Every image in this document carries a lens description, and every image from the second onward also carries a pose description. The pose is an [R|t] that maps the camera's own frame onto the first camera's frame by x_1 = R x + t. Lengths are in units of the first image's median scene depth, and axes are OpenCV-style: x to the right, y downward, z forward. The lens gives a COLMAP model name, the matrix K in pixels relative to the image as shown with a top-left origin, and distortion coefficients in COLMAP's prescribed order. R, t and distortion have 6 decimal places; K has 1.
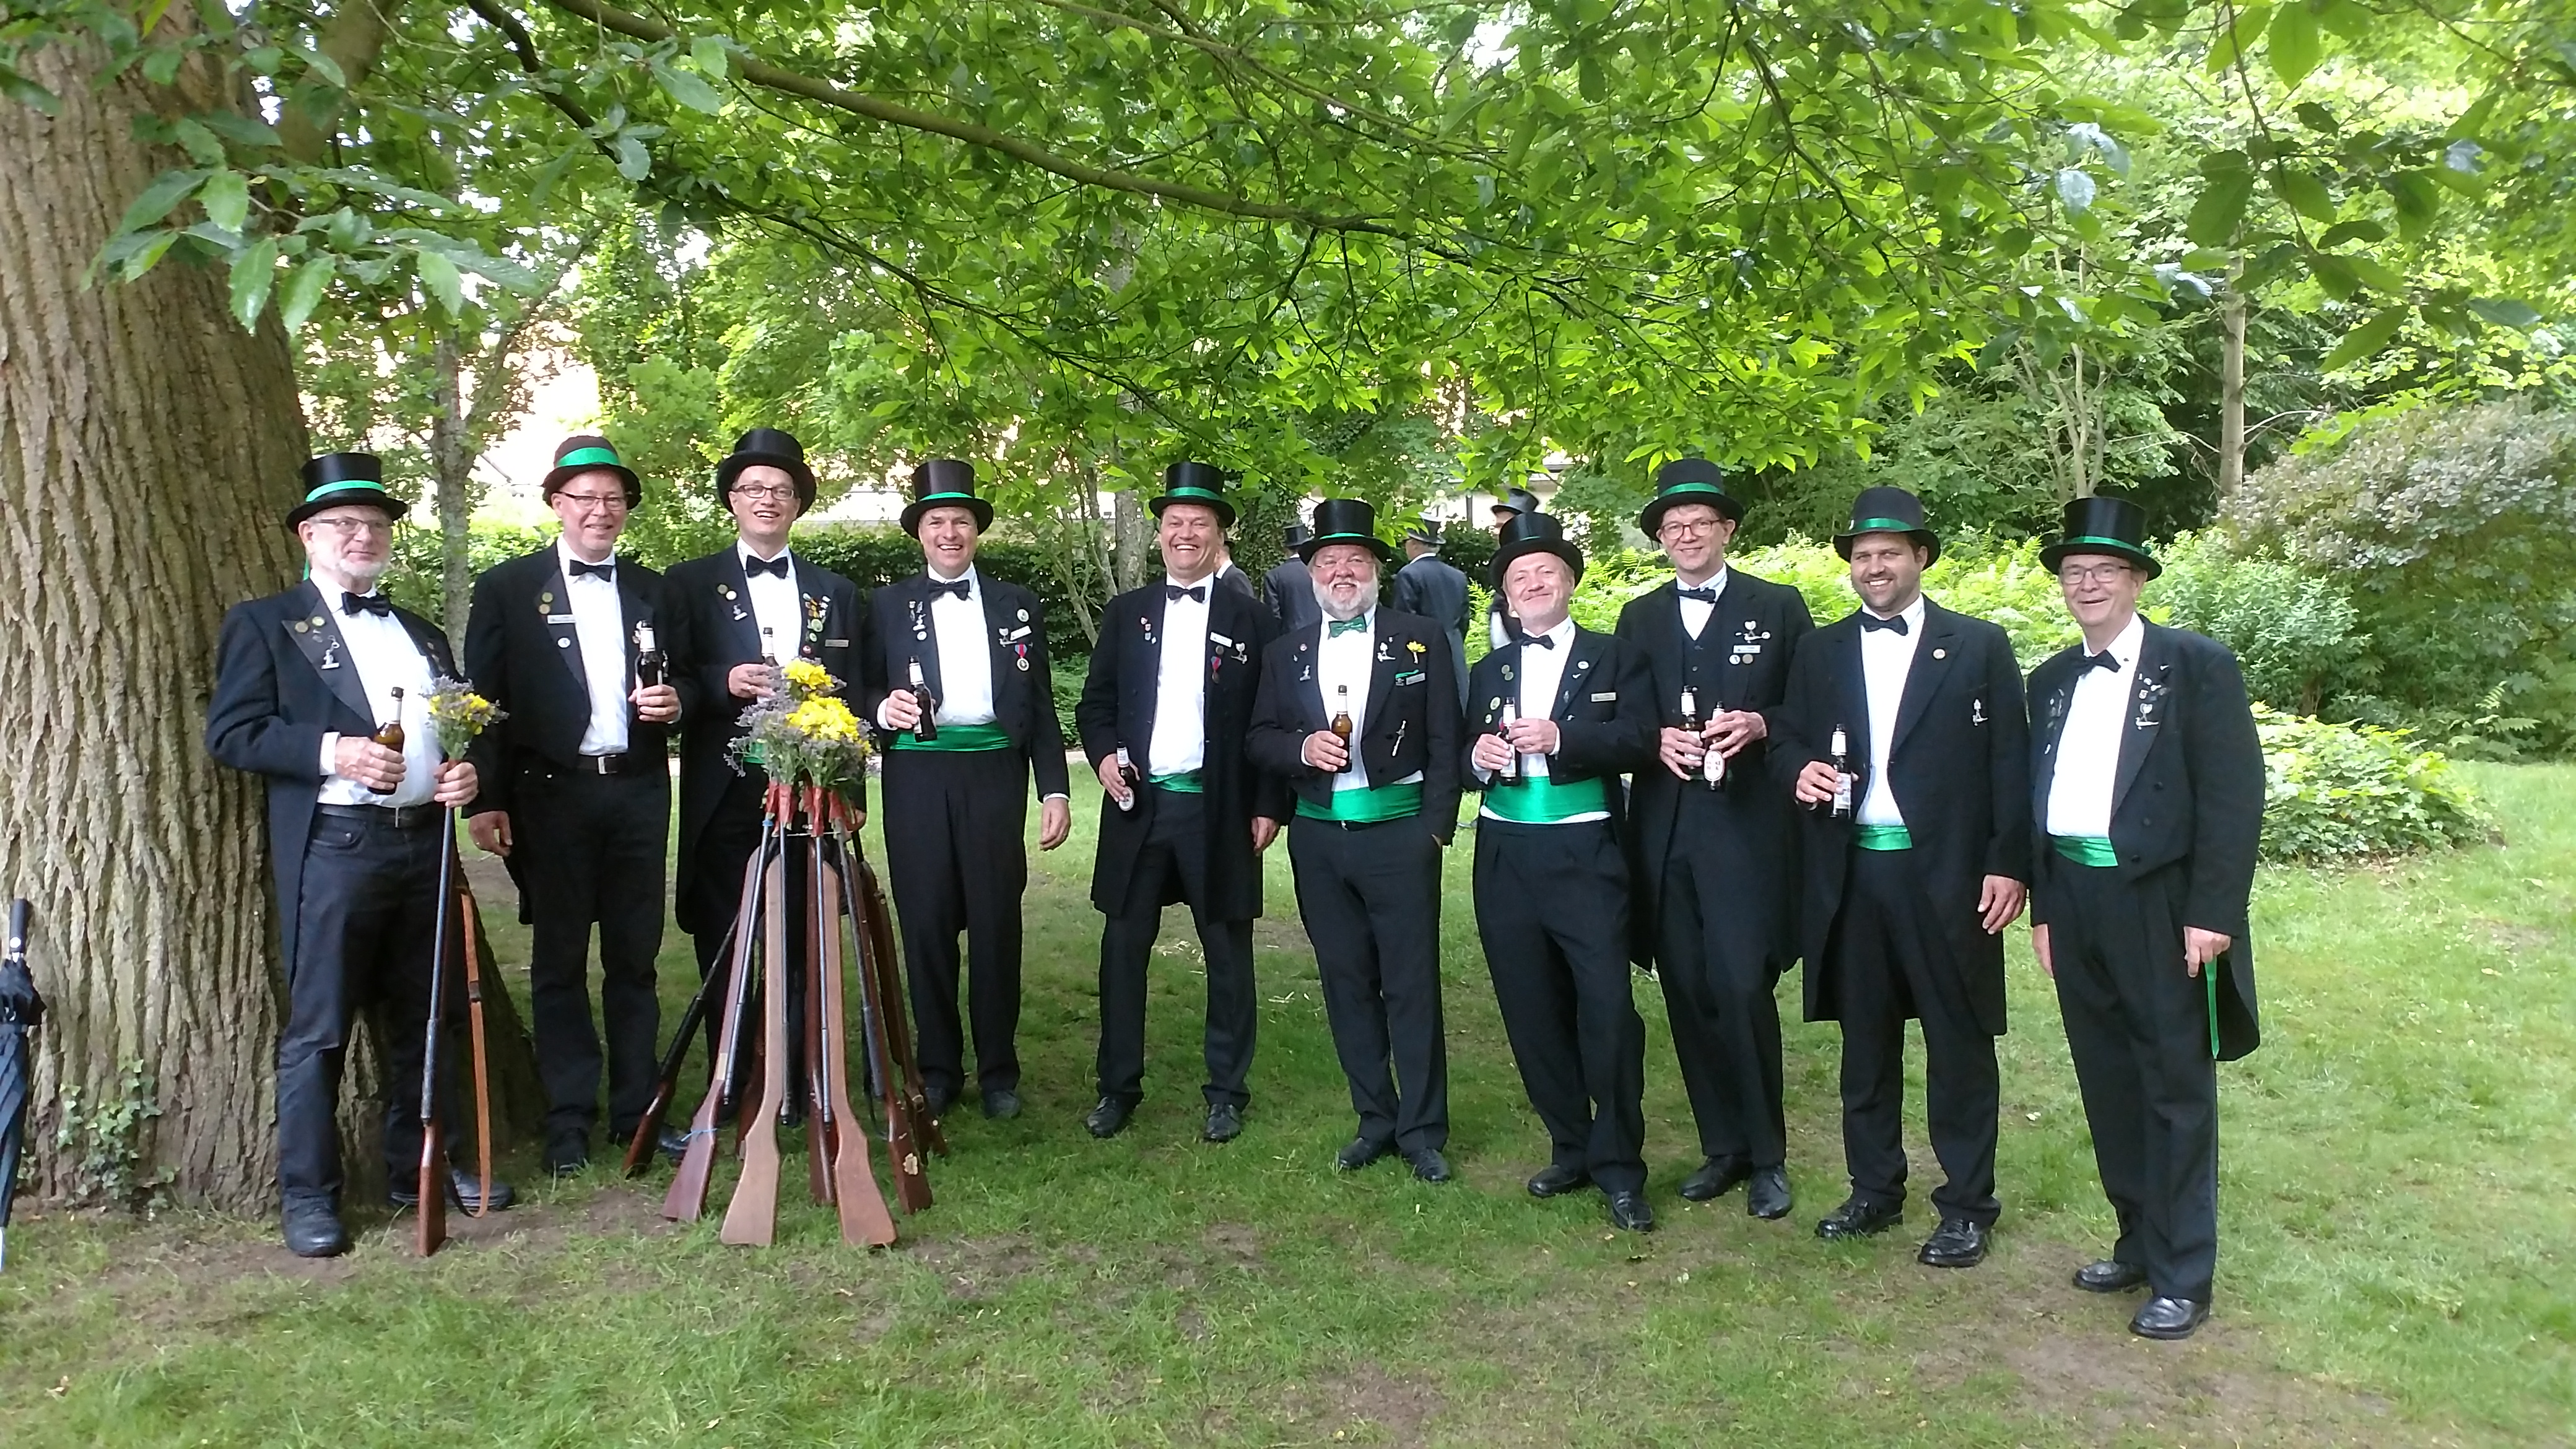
lens RADIAL K [[2123.6, 0, 1288.0], [0, 2123.6, 724.5], [0, 0, 1]] dist [-0.000031, -0.033000]
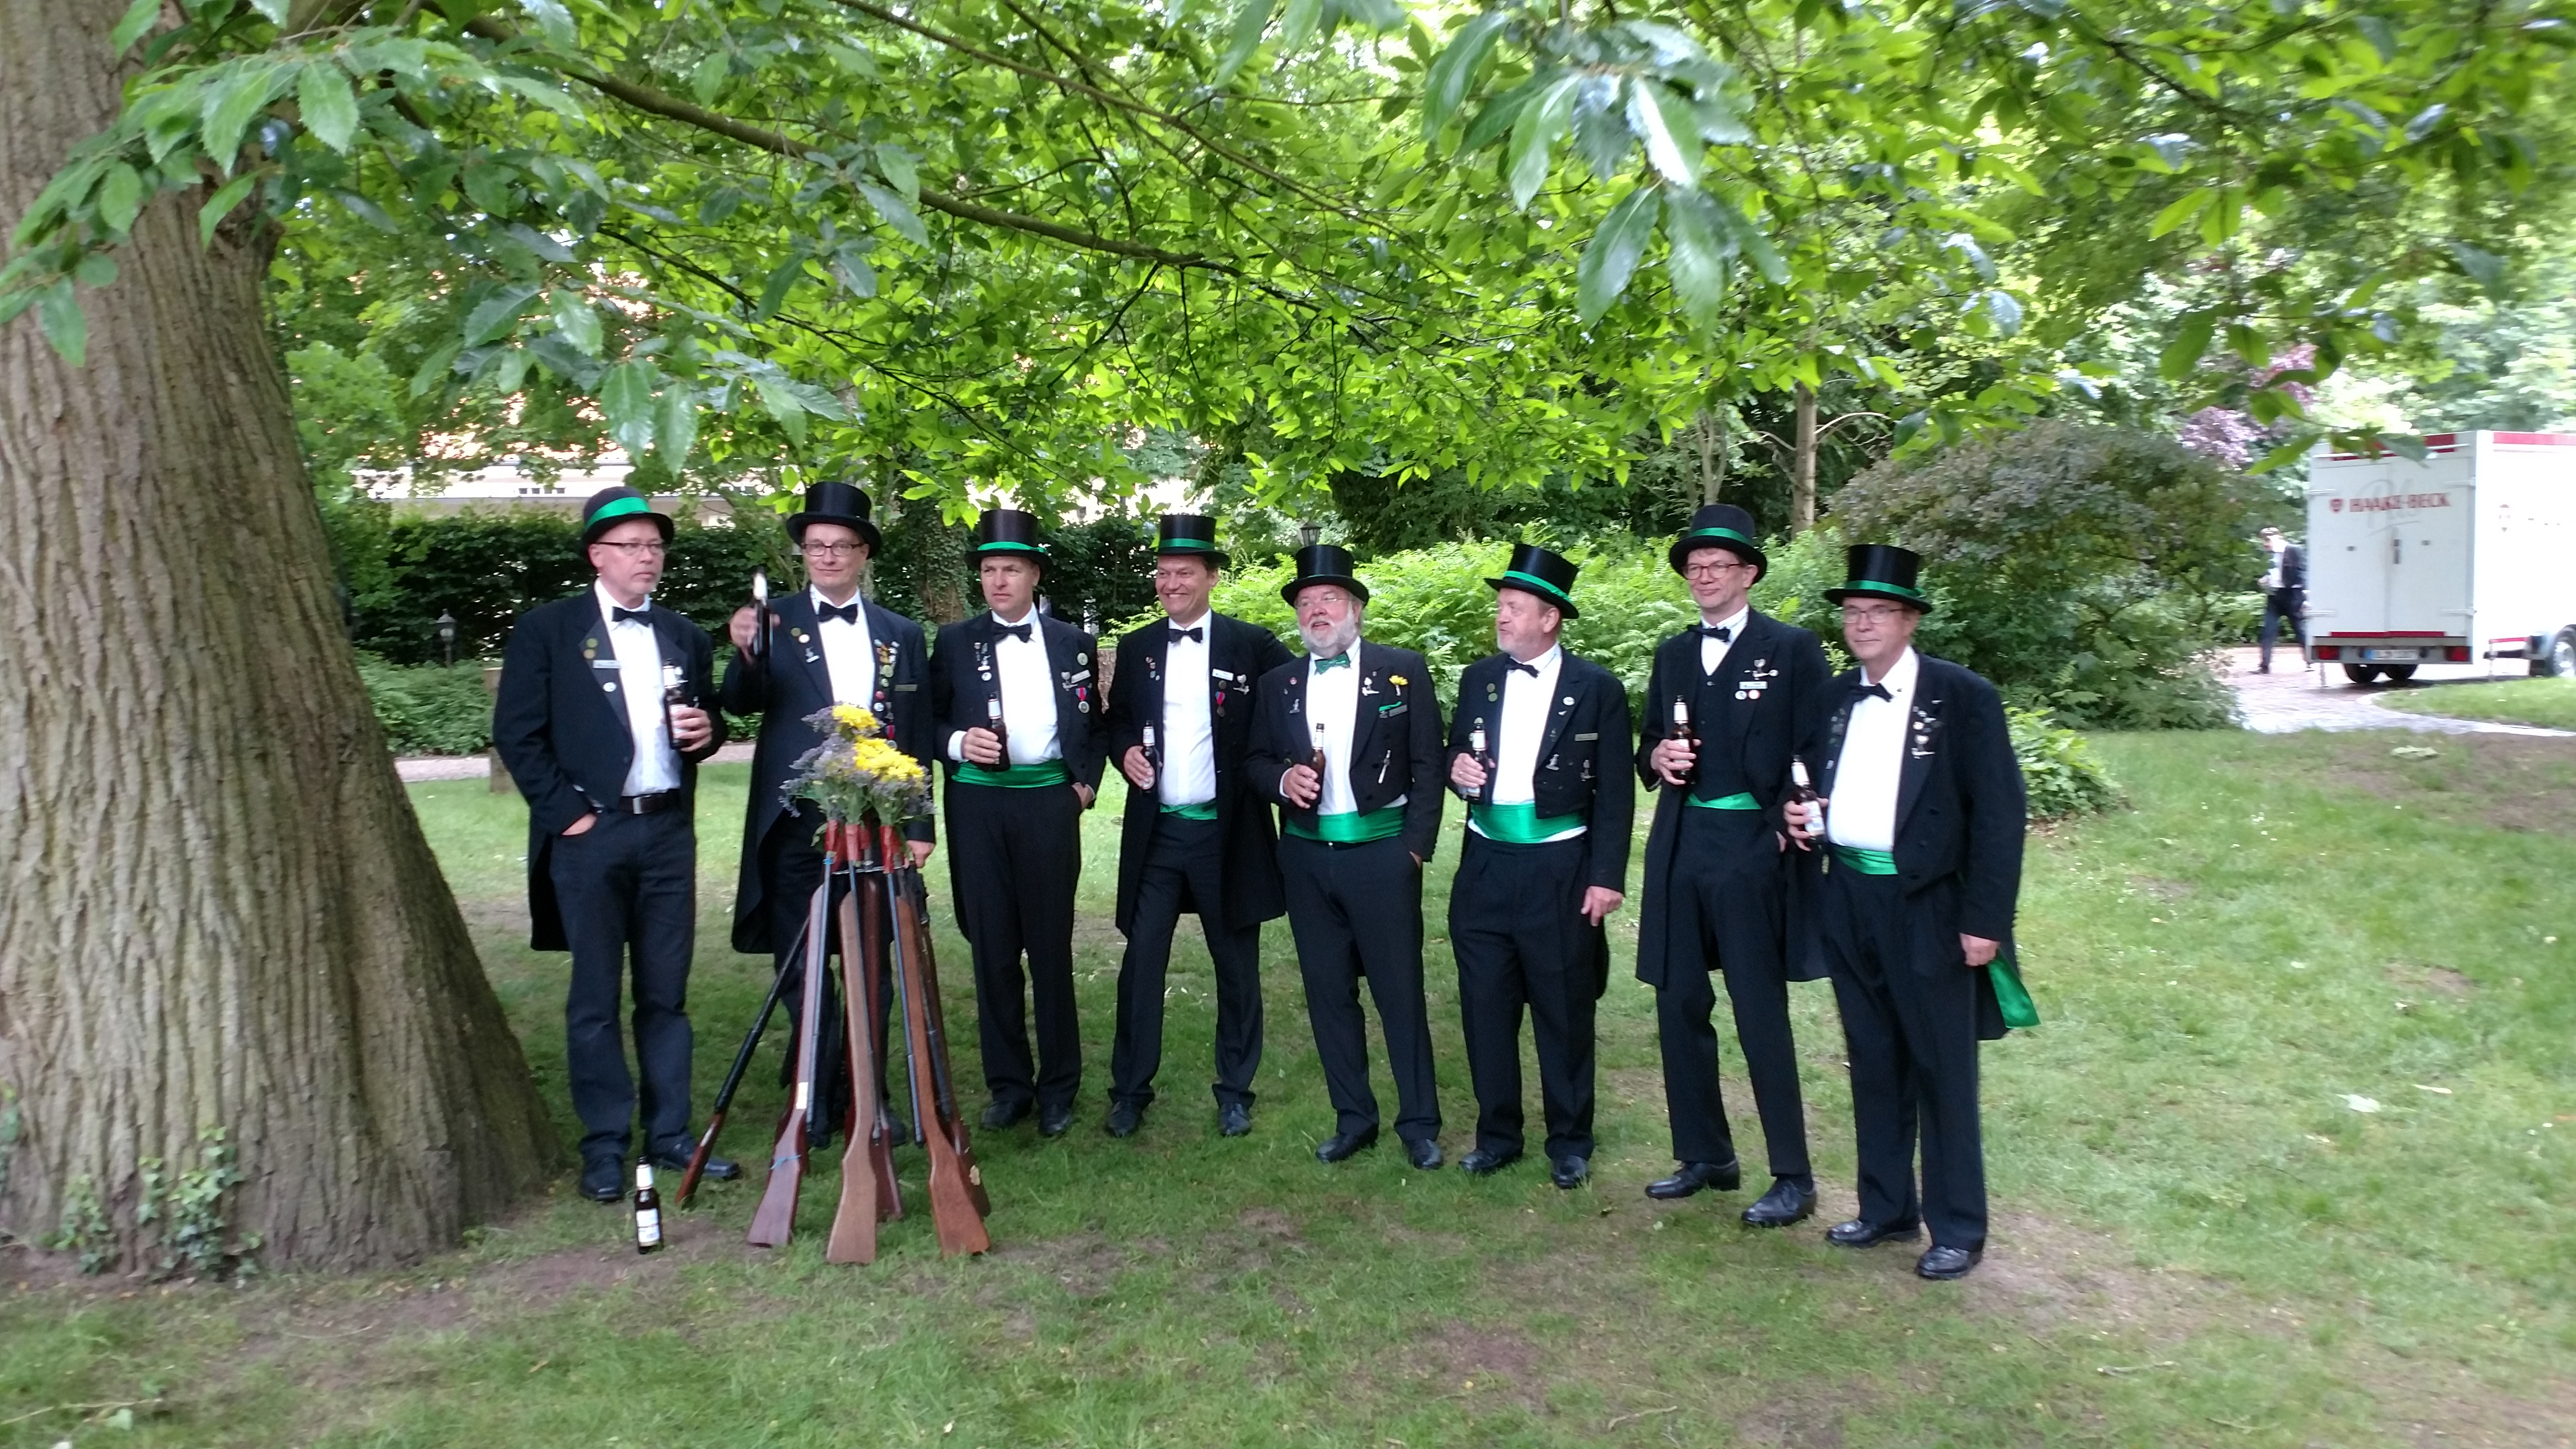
lens RADIAL K [[2123.6, 0, 1288.0], [0, 2123.6, 724.5], [0, 0, 1]] dist [-0.000031, -0.033000]
pose [[0.974370, -0.024352, 0.223629, -0.269843], [0.021532, 0.999655, 0.015041, -0.033137], [-0.223918, -0.009840, 0.974558, -0.071625]]
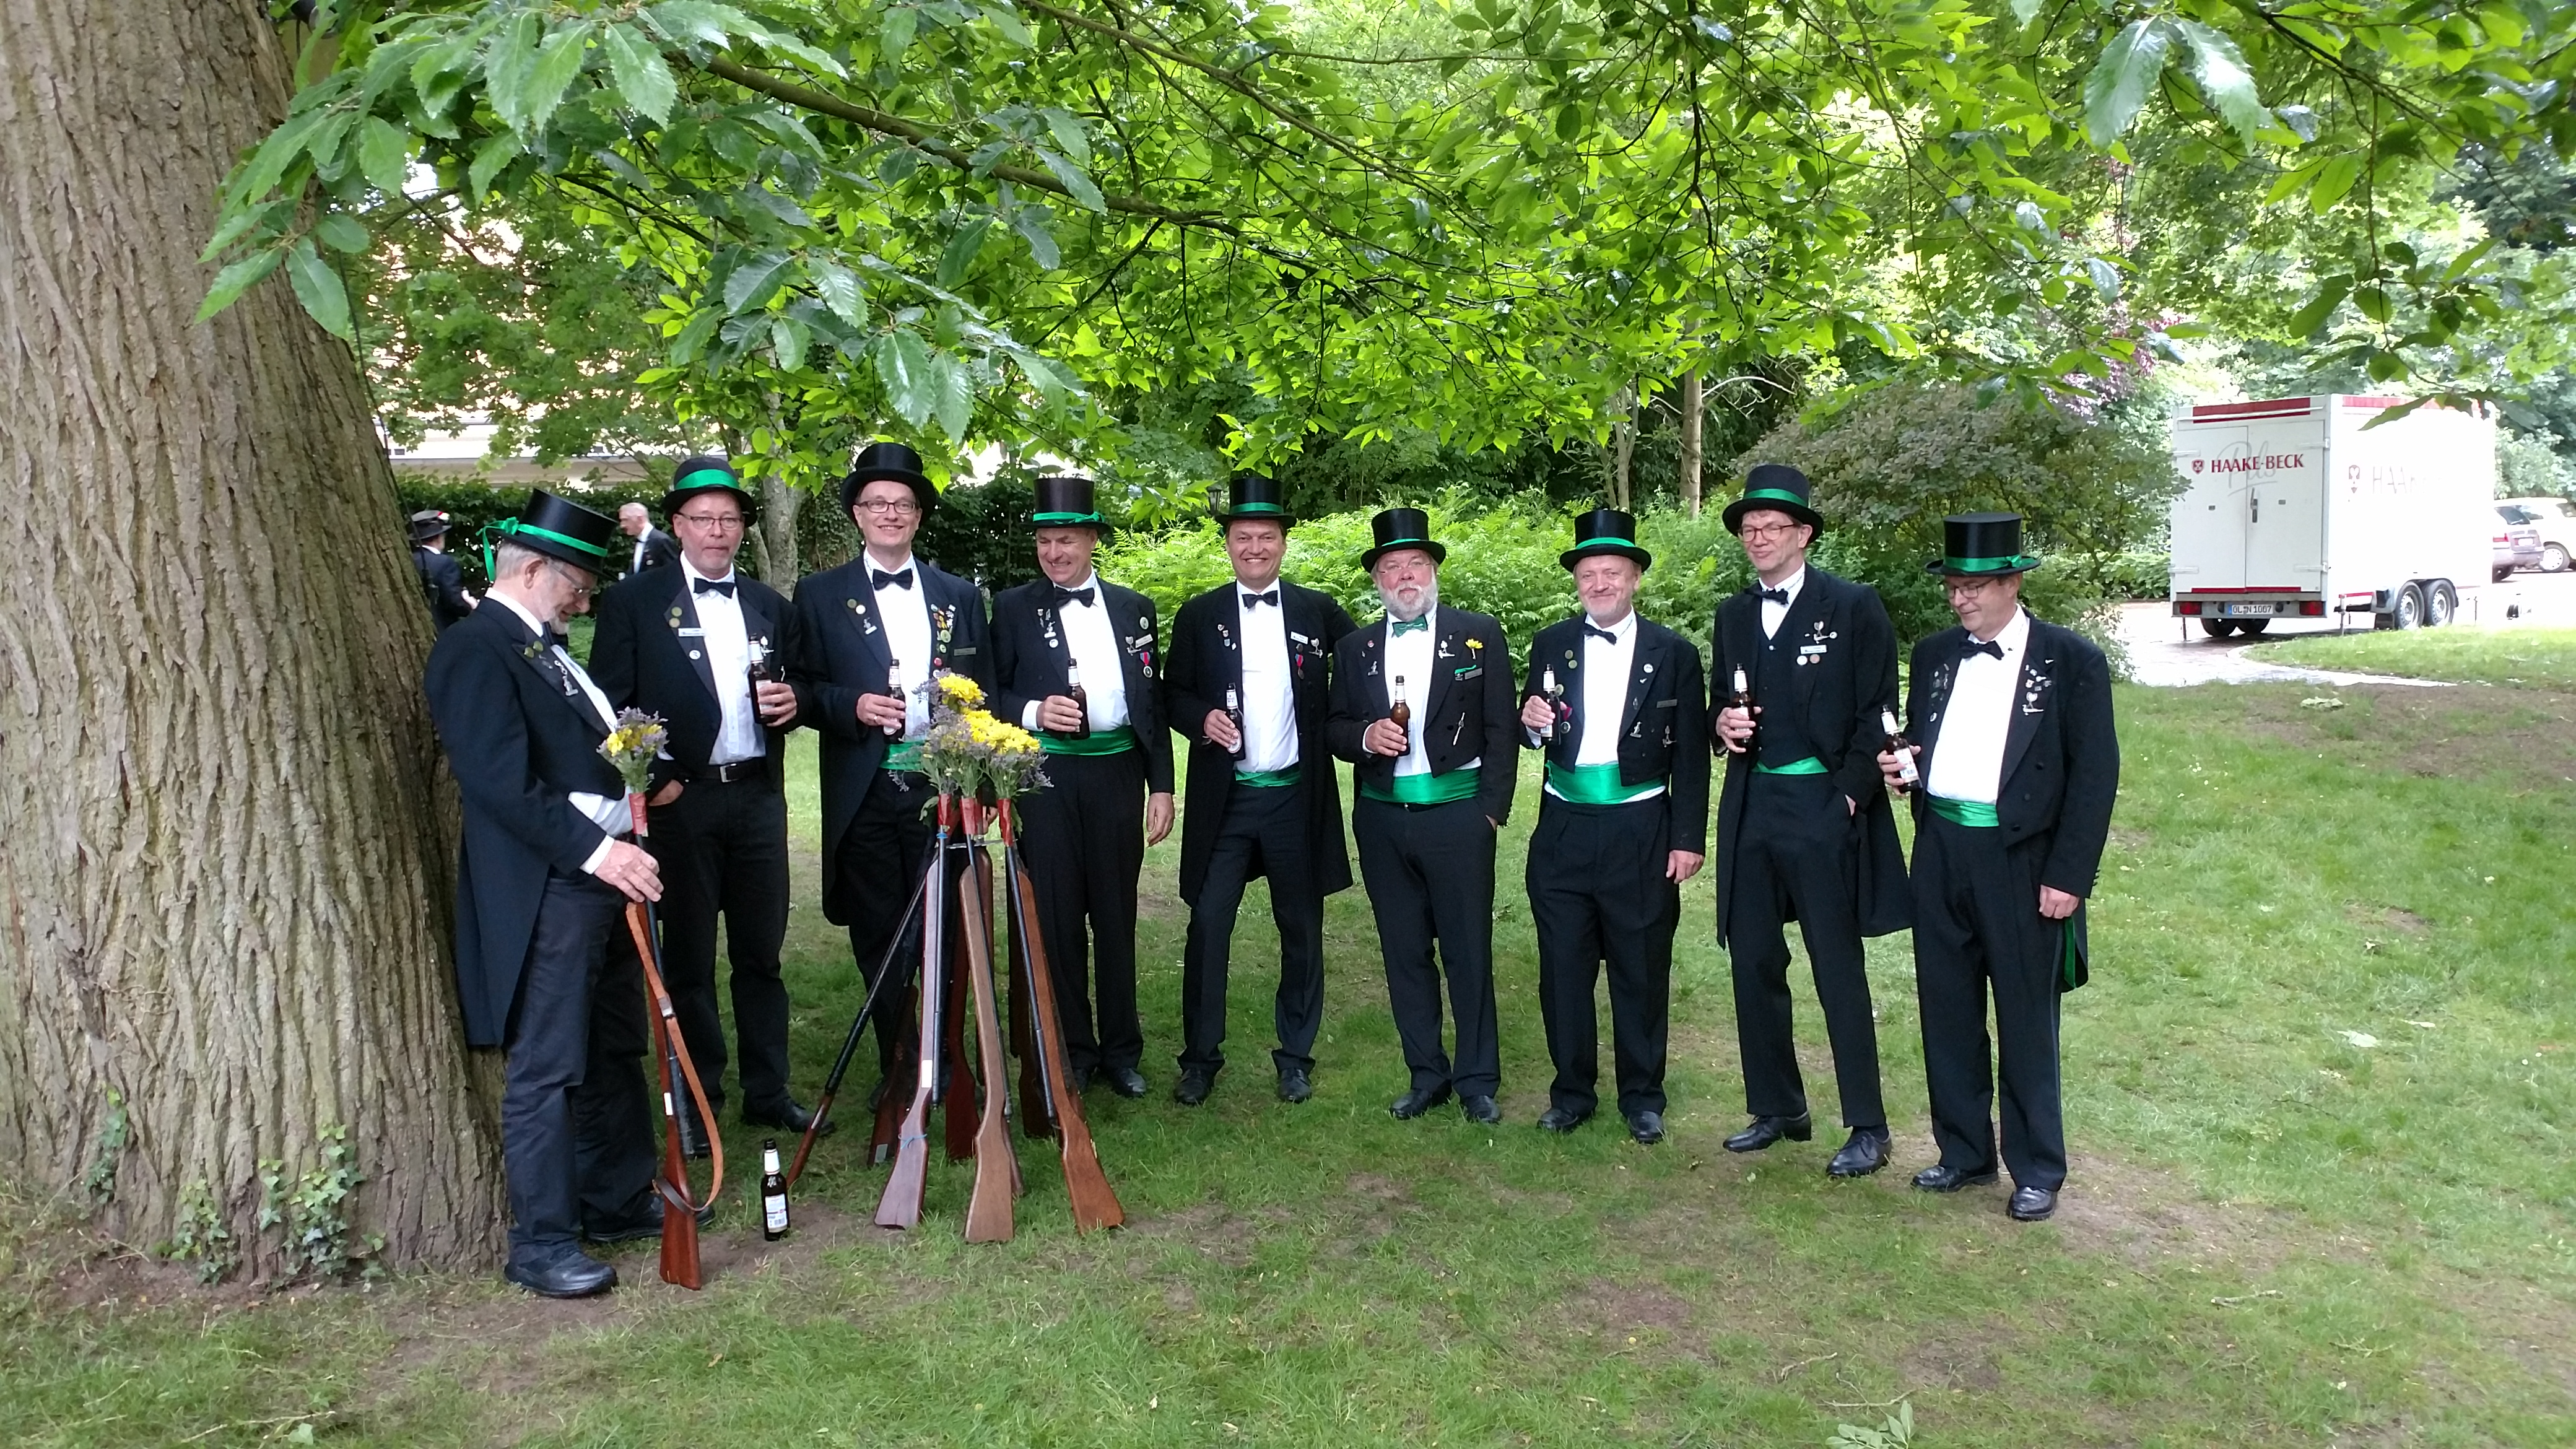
lens RADIAL K [[2122.2, 0, 1311.0], [0, 2122.2, 755.9], [0, 0, 1]] dist [-0.015864, -0.011456]
pose [[0.949079, -0.045709, 0.311704, -0.412268], [0.031711, 0.998254, 0.049833, -0.038493], [-0.313437, -0.037411, 0.948872, -0.021724]]
